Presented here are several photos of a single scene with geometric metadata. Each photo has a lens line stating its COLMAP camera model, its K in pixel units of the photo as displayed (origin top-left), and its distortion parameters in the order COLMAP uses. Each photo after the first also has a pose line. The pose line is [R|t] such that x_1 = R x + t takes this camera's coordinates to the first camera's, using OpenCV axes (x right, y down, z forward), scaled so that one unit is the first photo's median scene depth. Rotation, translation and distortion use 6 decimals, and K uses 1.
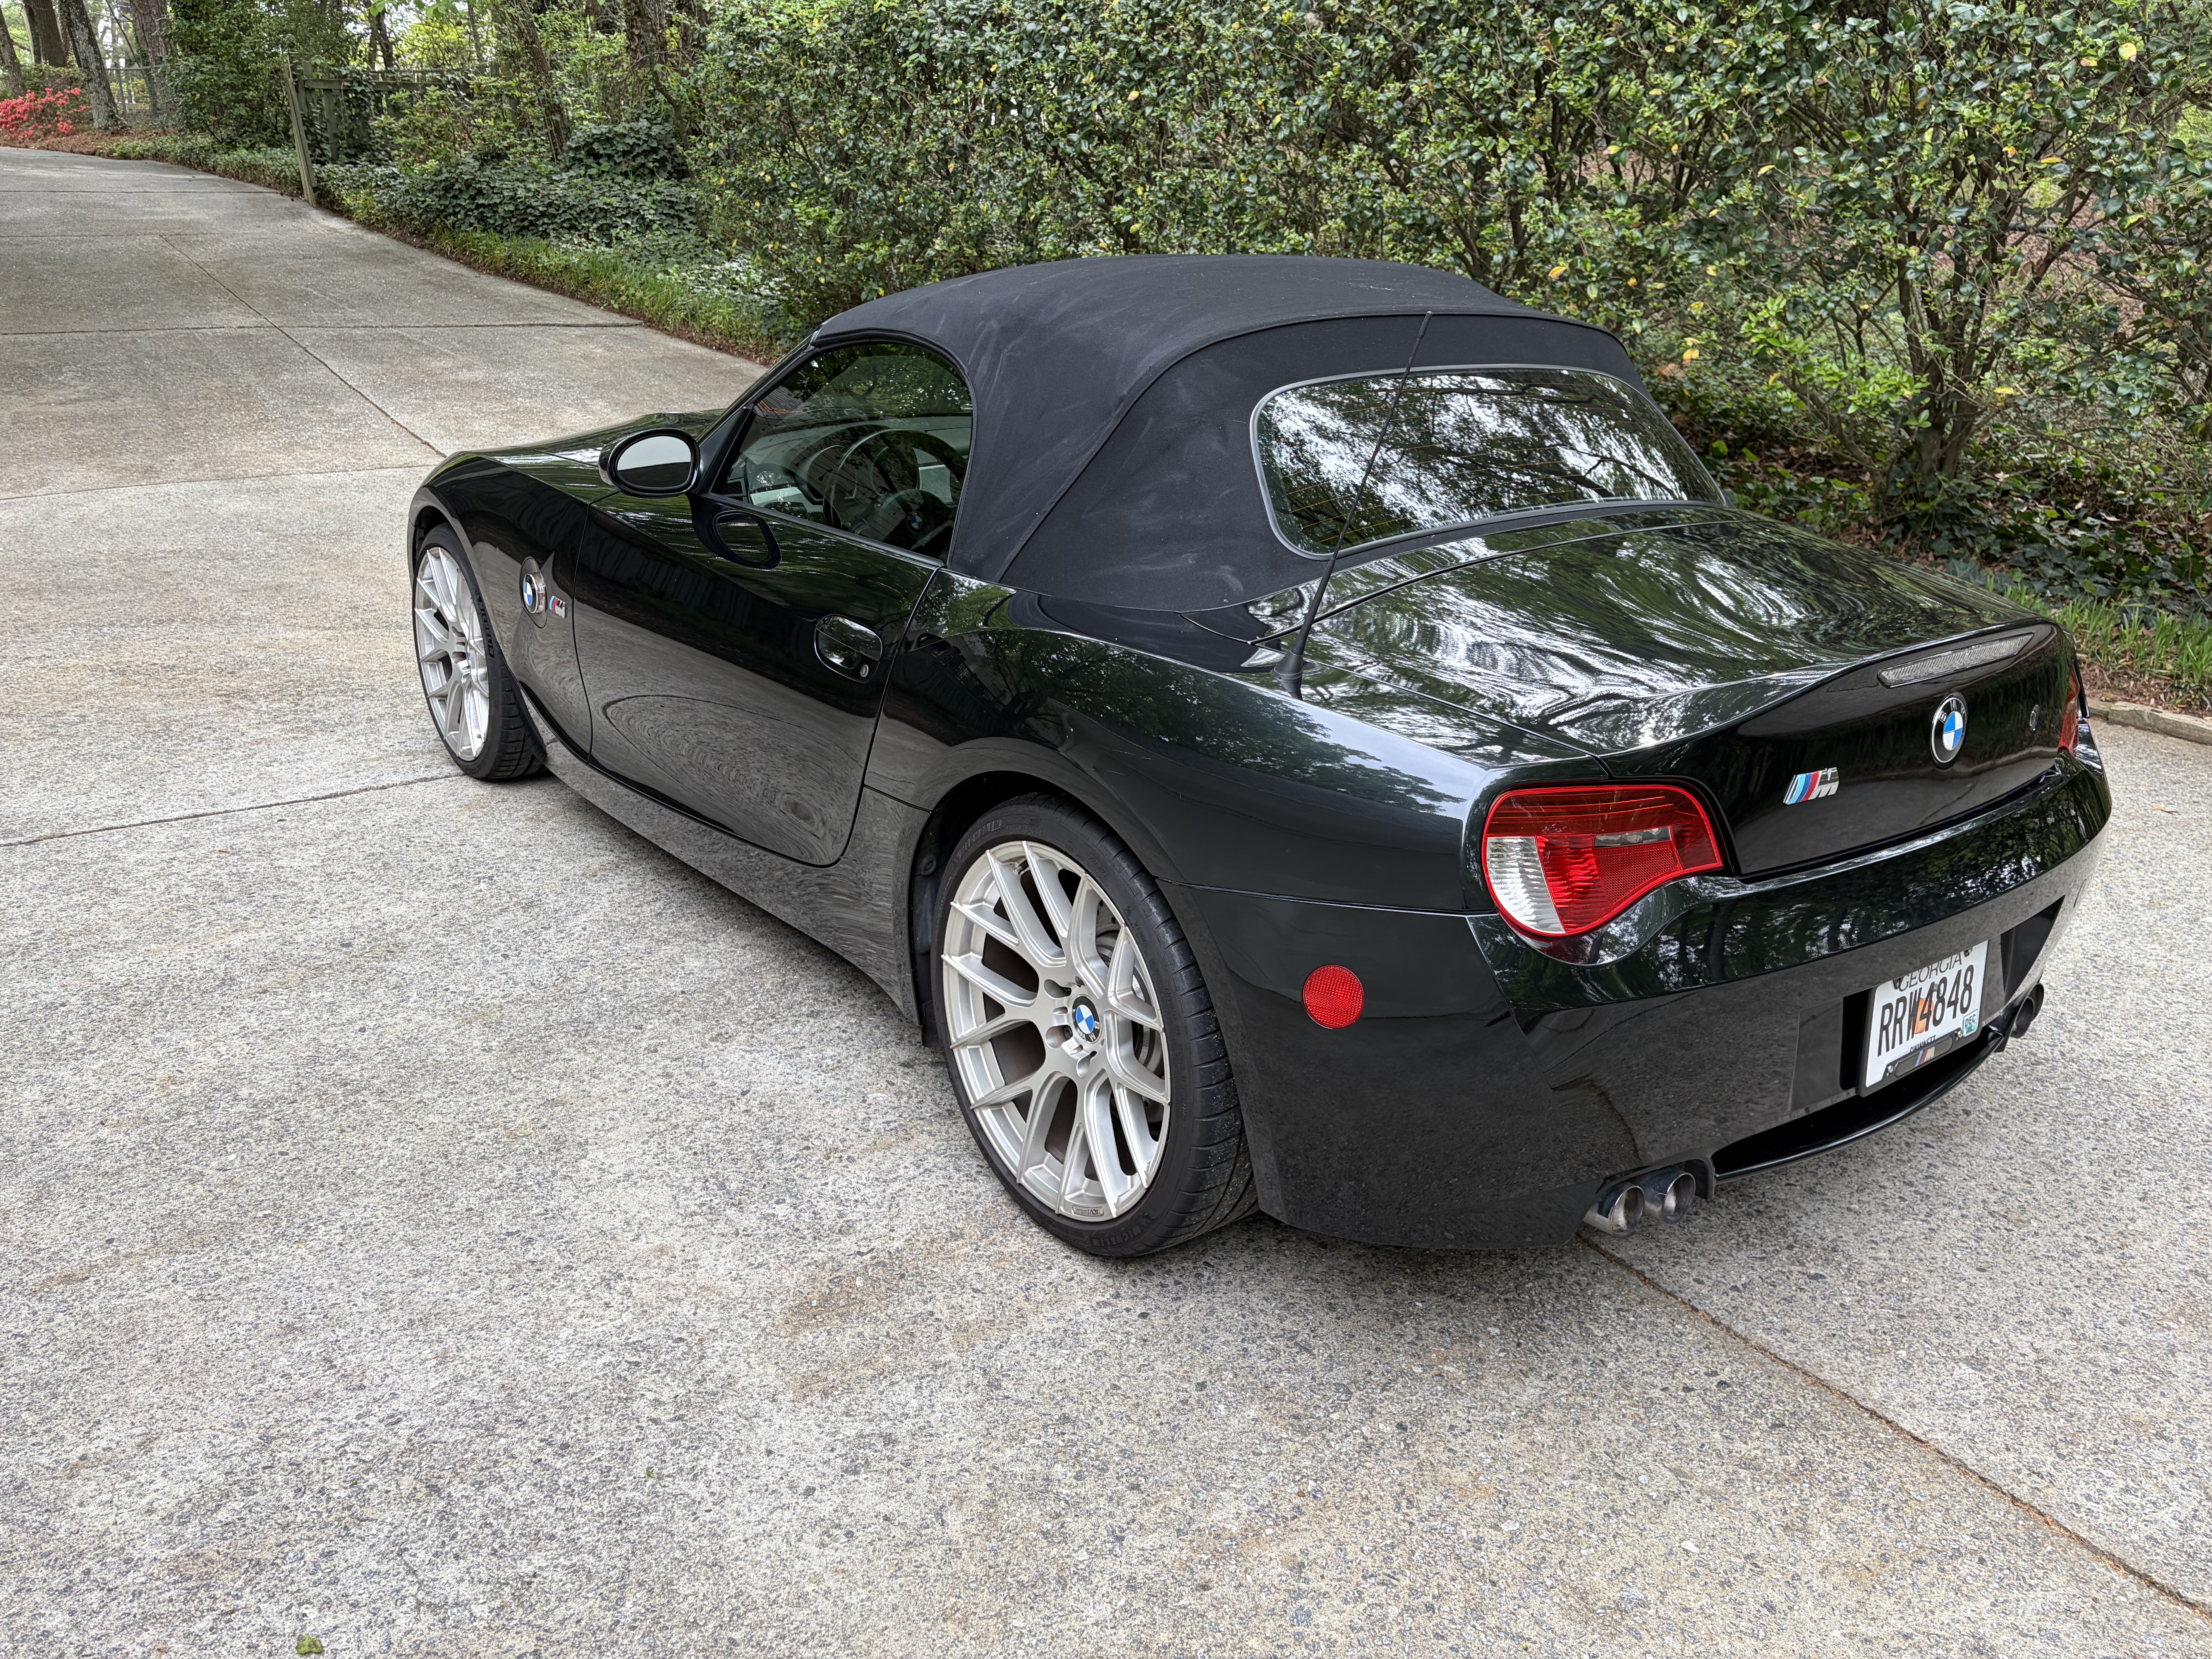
lens RADIAL K [[1645.9, 0, 1081.9], [0, 1645.9, 834.9], [0, 0, 1]] dist [0.047351, -0.044208]
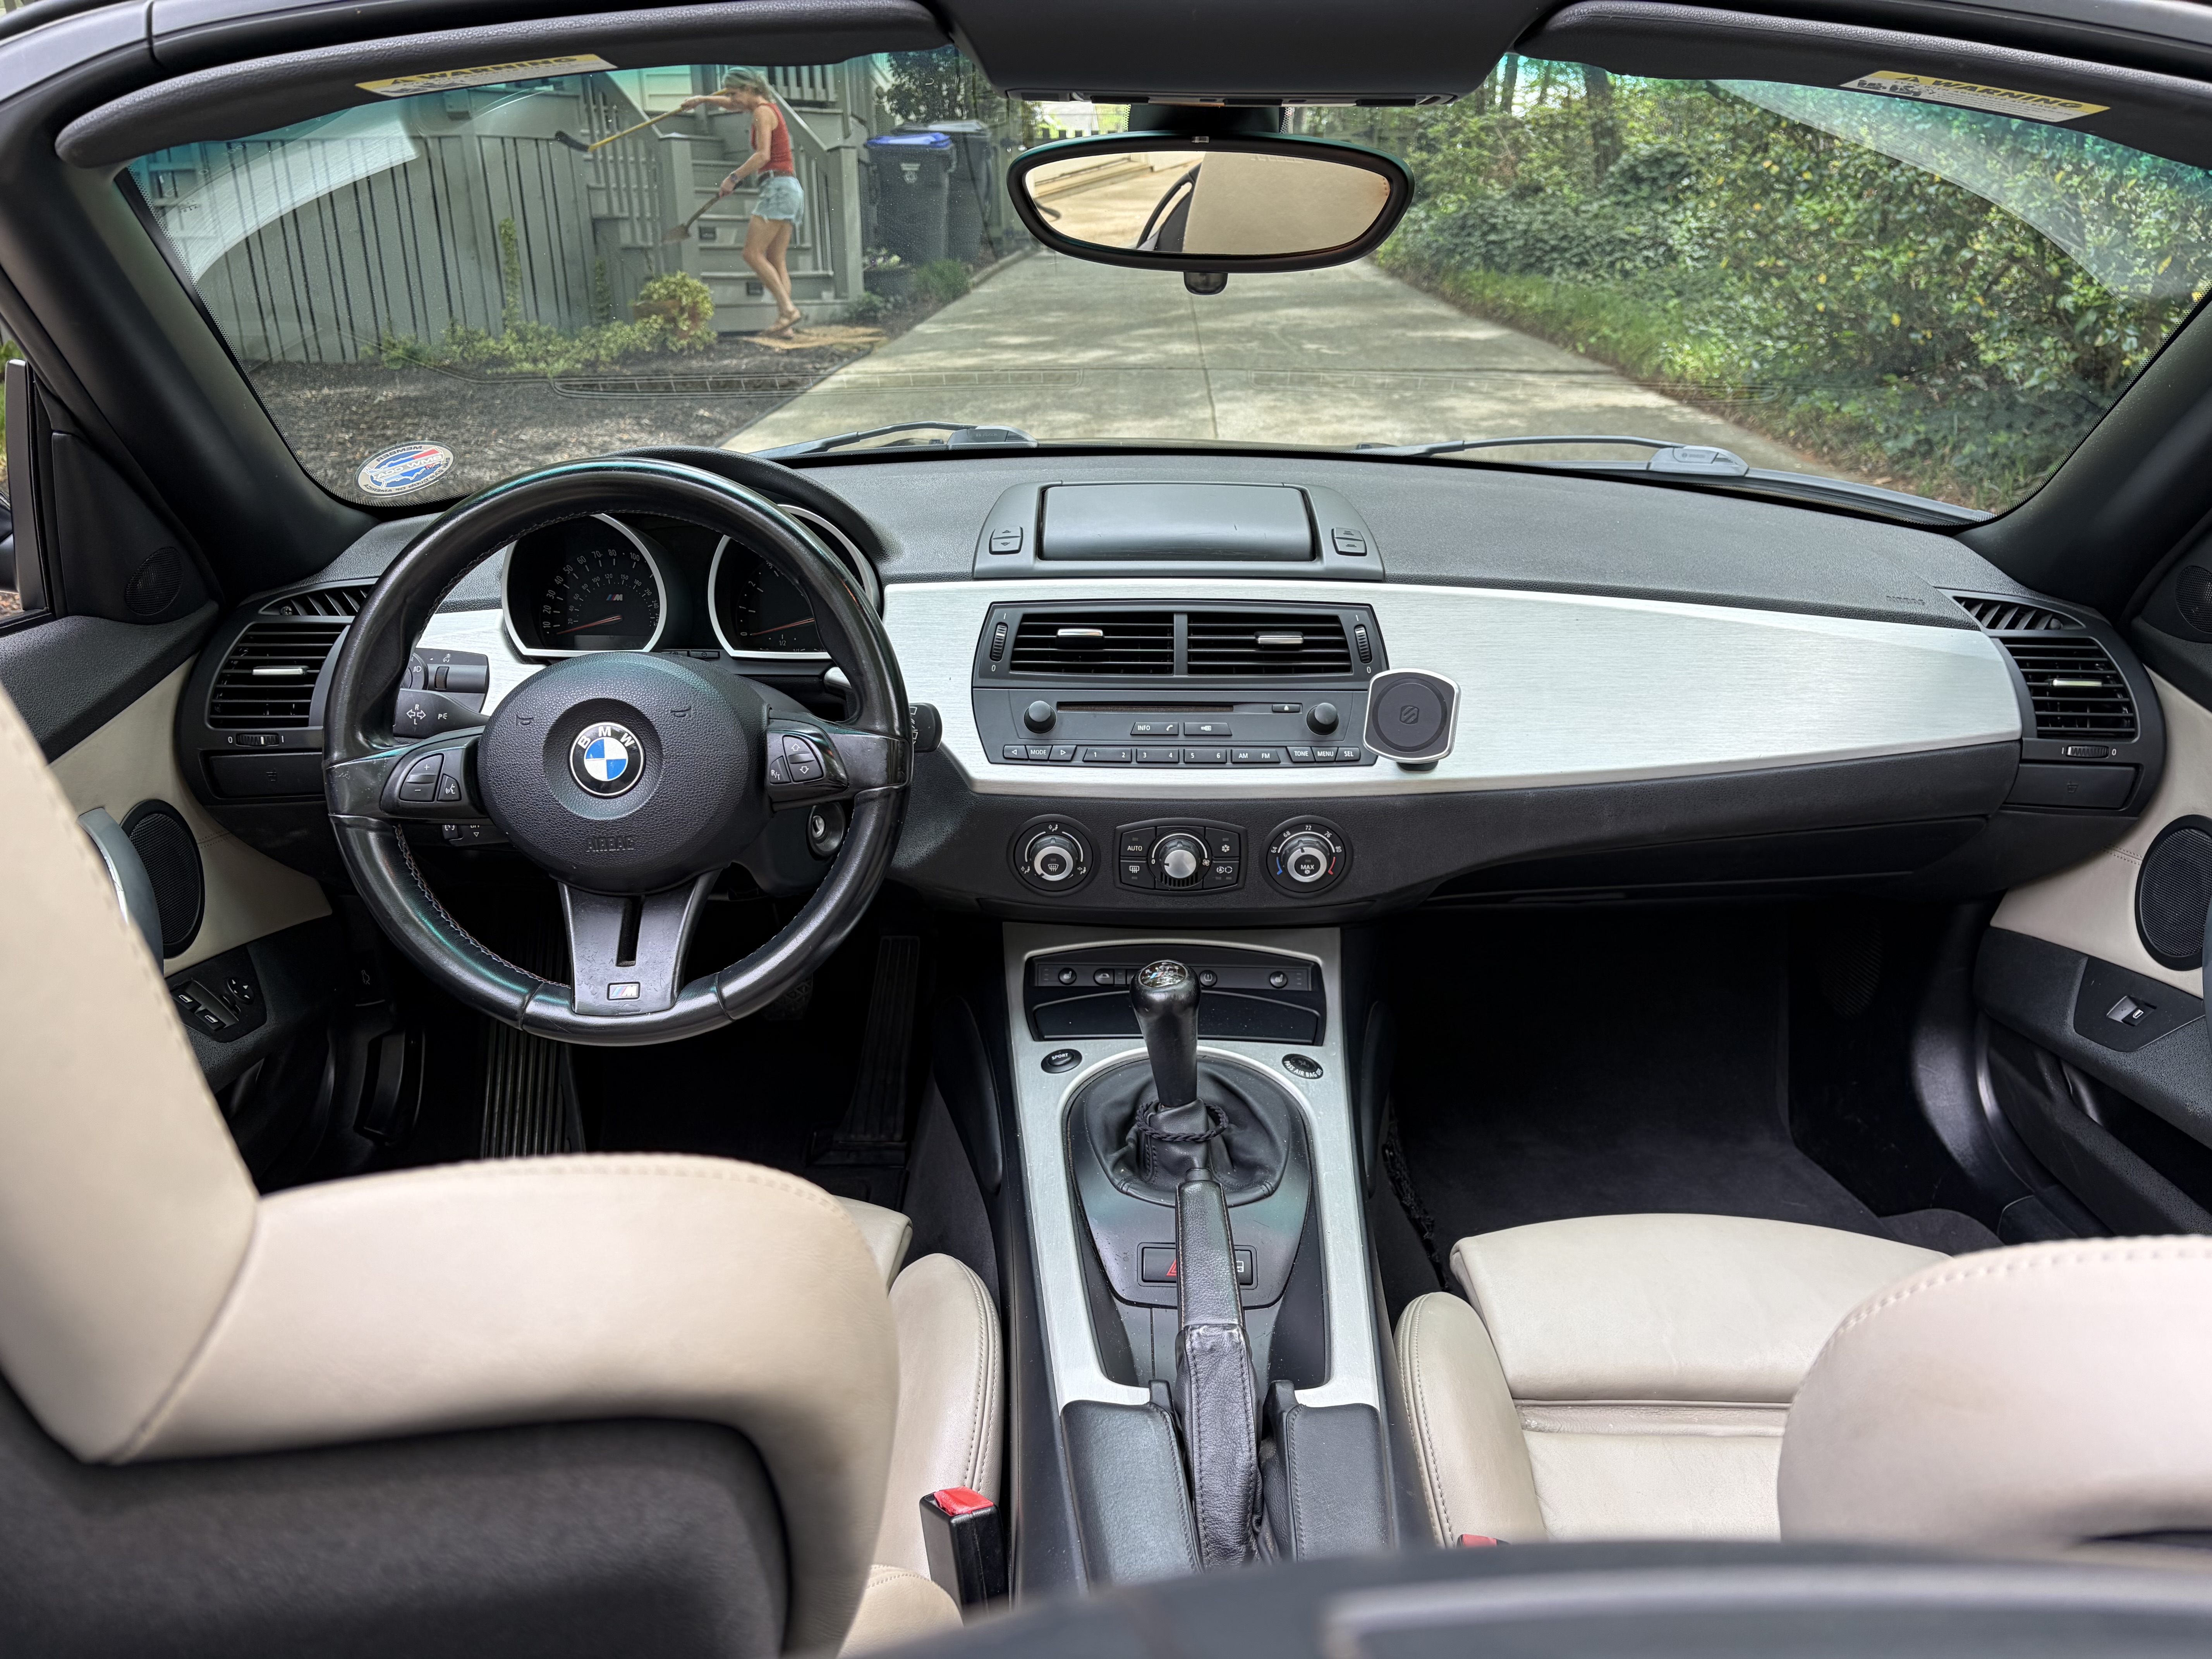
lens RADIAL K [[1651.6, 0, 1110.9], [0, 1651.6, 880.8], [0, 0, 1]] dist [0.032519, -0.046123]
pose [[0.805832, 0.185403, -0.562371, 0.049851], [-0.194372, 0.979916, 0.044540, -0.066030], [0.559334, 0.073417, 0.825685, 0.263706]]
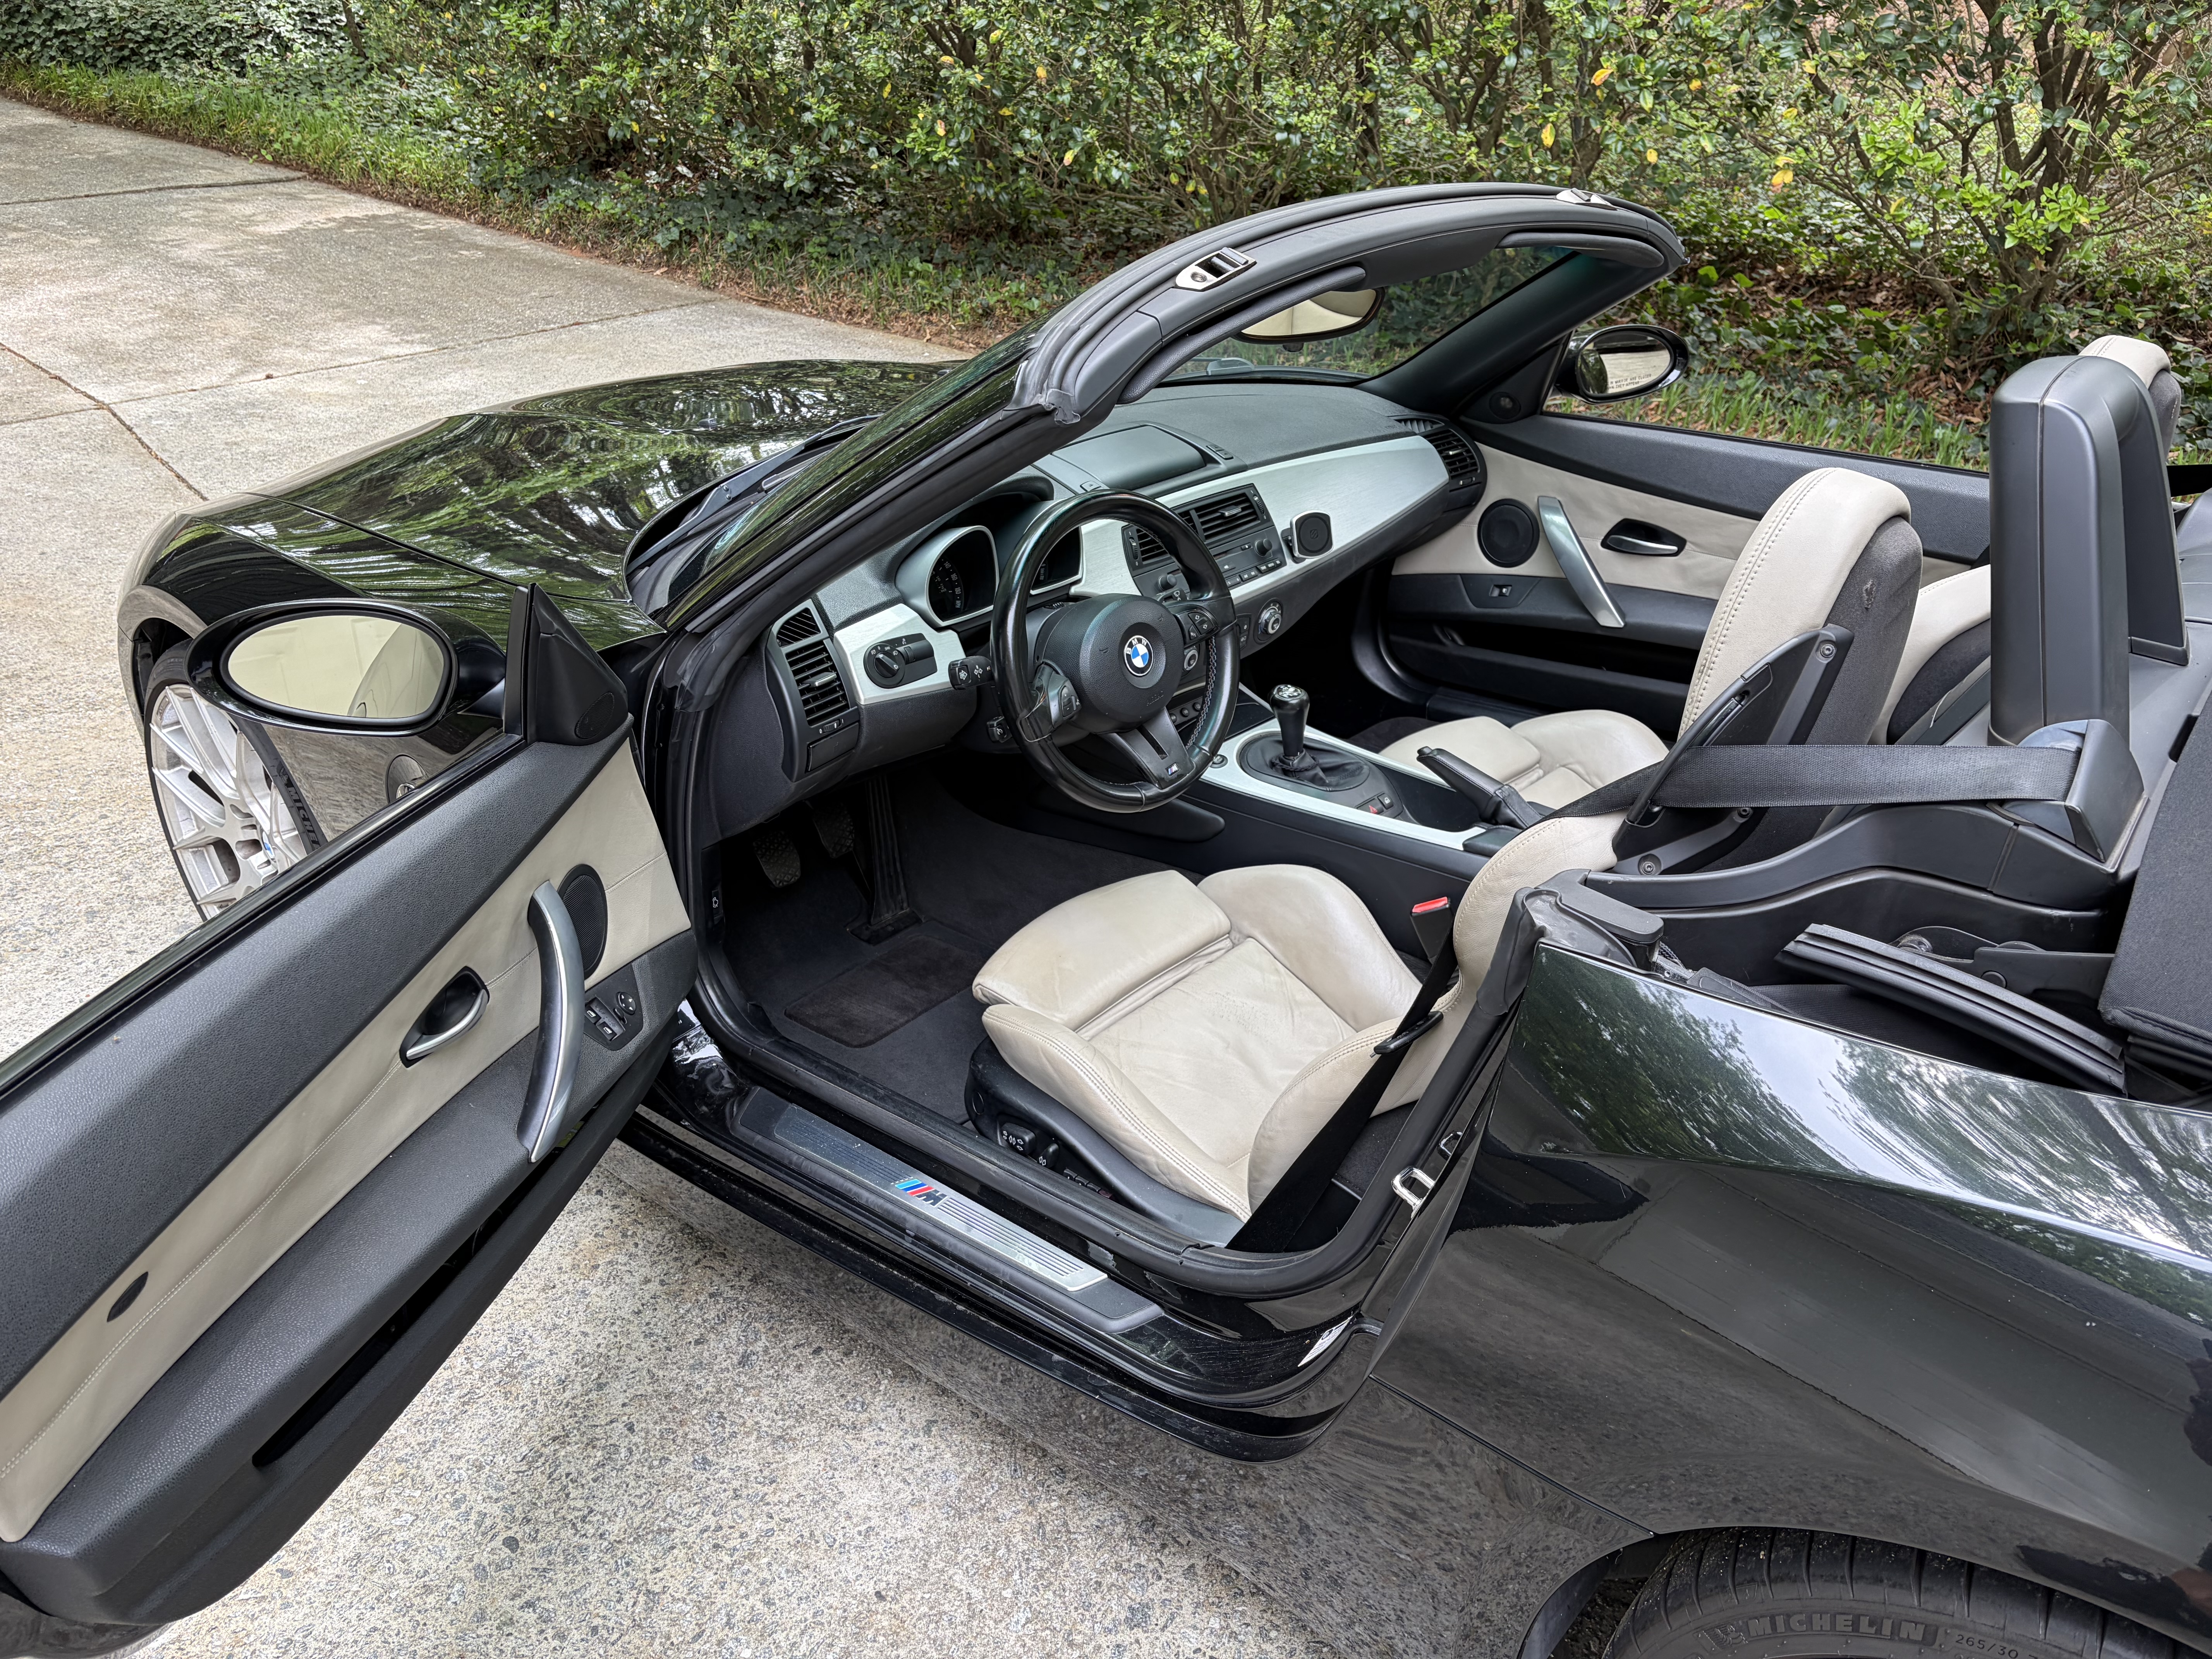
lens RADIAL K [[1643.6, 0, 1106.0], [0, 1643.6, 829.5], [0, 0, 1]] dist [0.067261, -0.069425]
pose [[0.979654, -0.122740, 0.158784, -0.069412], [0.104849, 0.987635, 0.116551, -0.065457], [-0.171126, -0.097531, 0.980410, 0.146563]]
